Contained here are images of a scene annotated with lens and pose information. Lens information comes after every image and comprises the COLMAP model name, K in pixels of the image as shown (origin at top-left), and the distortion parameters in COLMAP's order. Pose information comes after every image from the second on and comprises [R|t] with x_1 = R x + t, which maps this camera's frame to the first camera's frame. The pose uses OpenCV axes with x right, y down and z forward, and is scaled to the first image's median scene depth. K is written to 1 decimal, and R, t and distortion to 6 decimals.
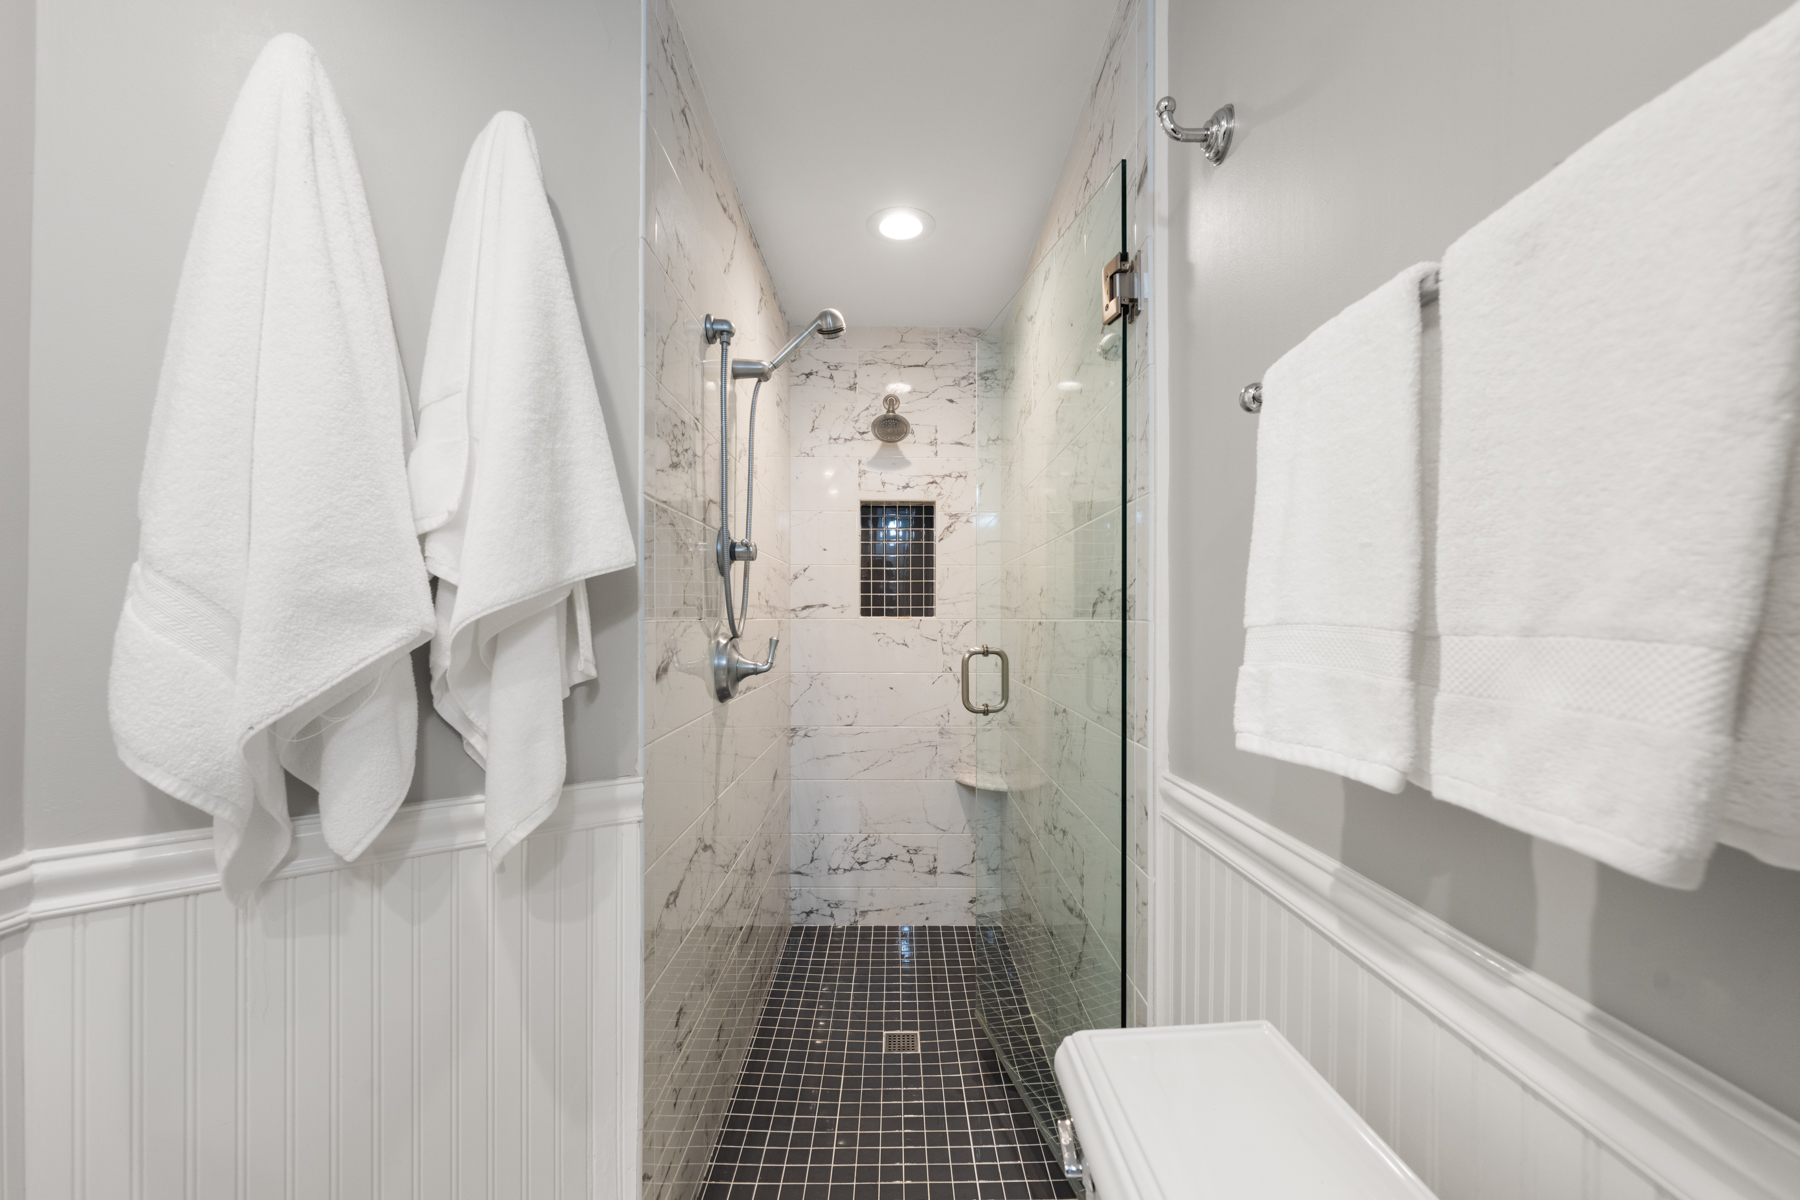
lens RADIAL K [[720.6, 0, 903.1], [0, 720.6, 617.7], [0, 0, 1]] dist [0.000909, 0.000009]
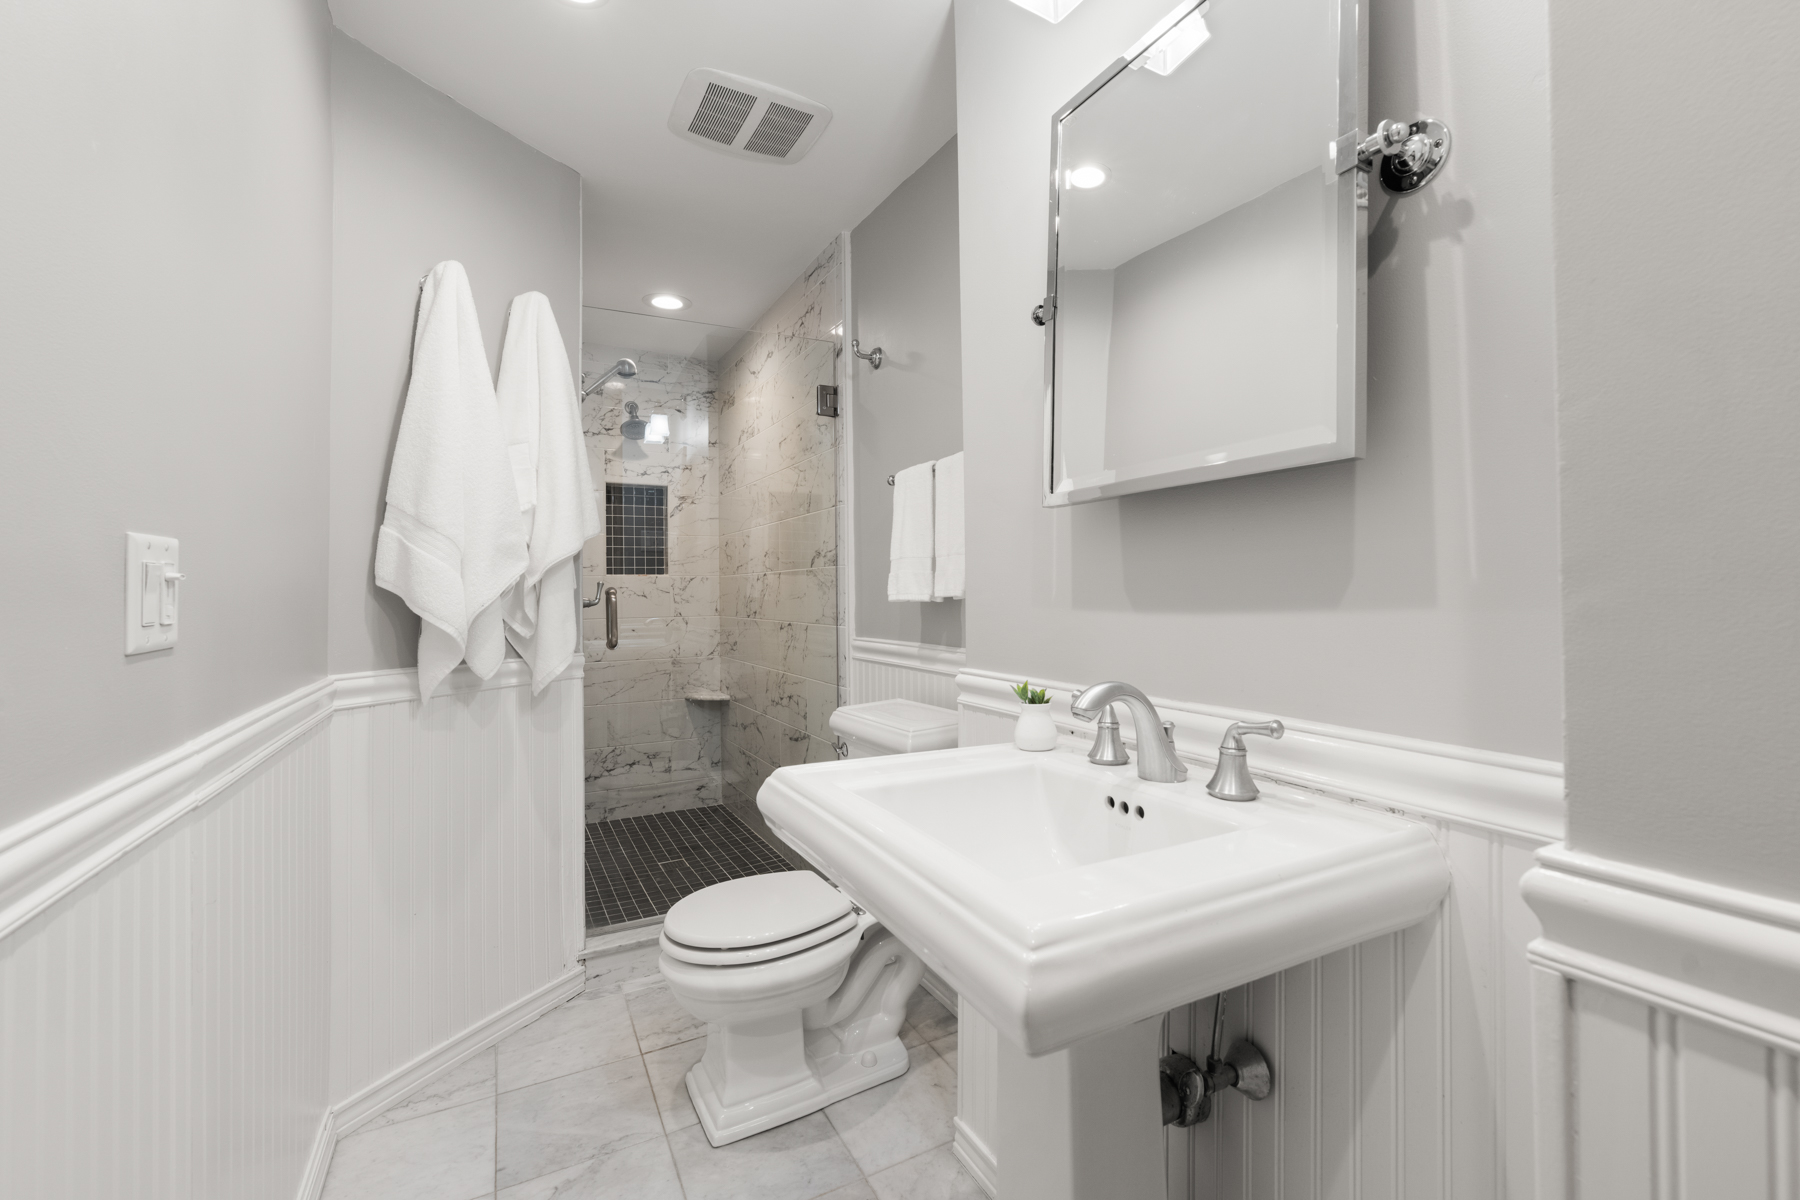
lens RADIAL K [[761.8, 0, 902.2], [0, 761.8, 592.3], [0, 0, 1]] dist [-0.002052, -0.000162]
pose [[0.886620, -0.012848, 0.462320, -0.220010], [0.012371, 0.999915, 0.004063, 0.030862], [-0.462333, 0.002117, 0.886704, -0.424362]]
